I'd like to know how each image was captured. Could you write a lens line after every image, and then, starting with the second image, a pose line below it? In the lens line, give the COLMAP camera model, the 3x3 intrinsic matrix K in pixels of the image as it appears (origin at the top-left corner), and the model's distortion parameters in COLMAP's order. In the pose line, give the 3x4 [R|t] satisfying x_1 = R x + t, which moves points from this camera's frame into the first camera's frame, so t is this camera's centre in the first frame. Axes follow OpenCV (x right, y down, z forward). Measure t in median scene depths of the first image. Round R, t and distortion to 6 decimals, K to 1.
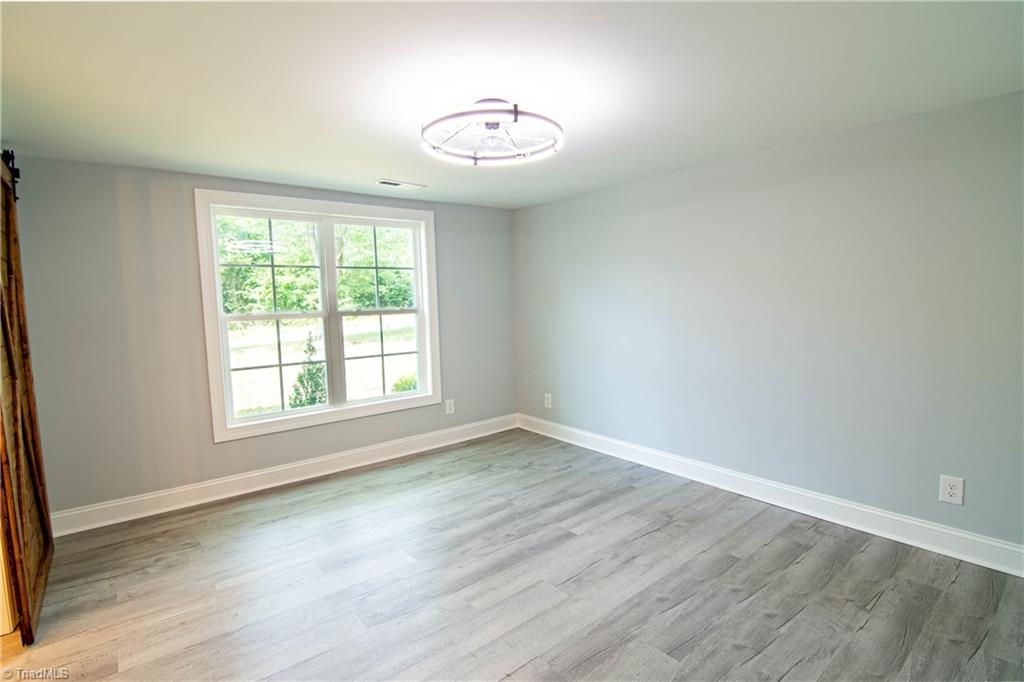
lens RADIAL K [[501.4, 0, 515.5], [0, 501.4, 341.6], [0, 0, 1]] dist [-0.010691, -0.000710]
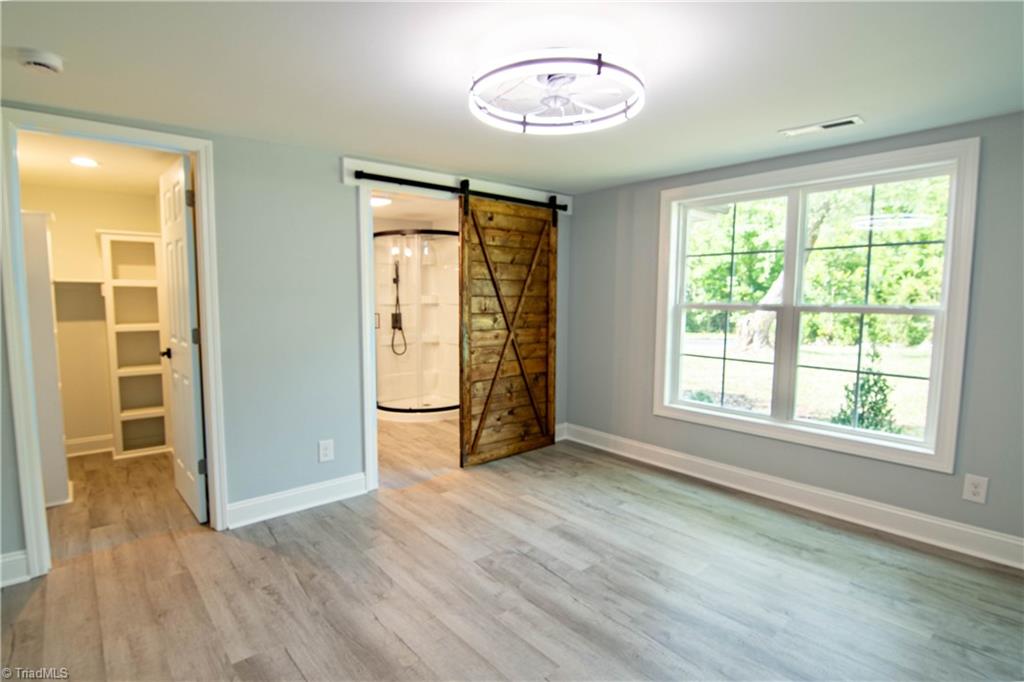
lens RADIAL K [[514.0, 0, 502.5], [0, 514.0, 343.6], [0, 0, 1]] dist [-0.004735, -0.001587]
pose [[0.022742, 0.115377, -0.993061, 0.536356], [-0.096807, 0.988905, 0.112677, -0.055411], [0.995043, 0.093573, 0.033658, 0.602573]]
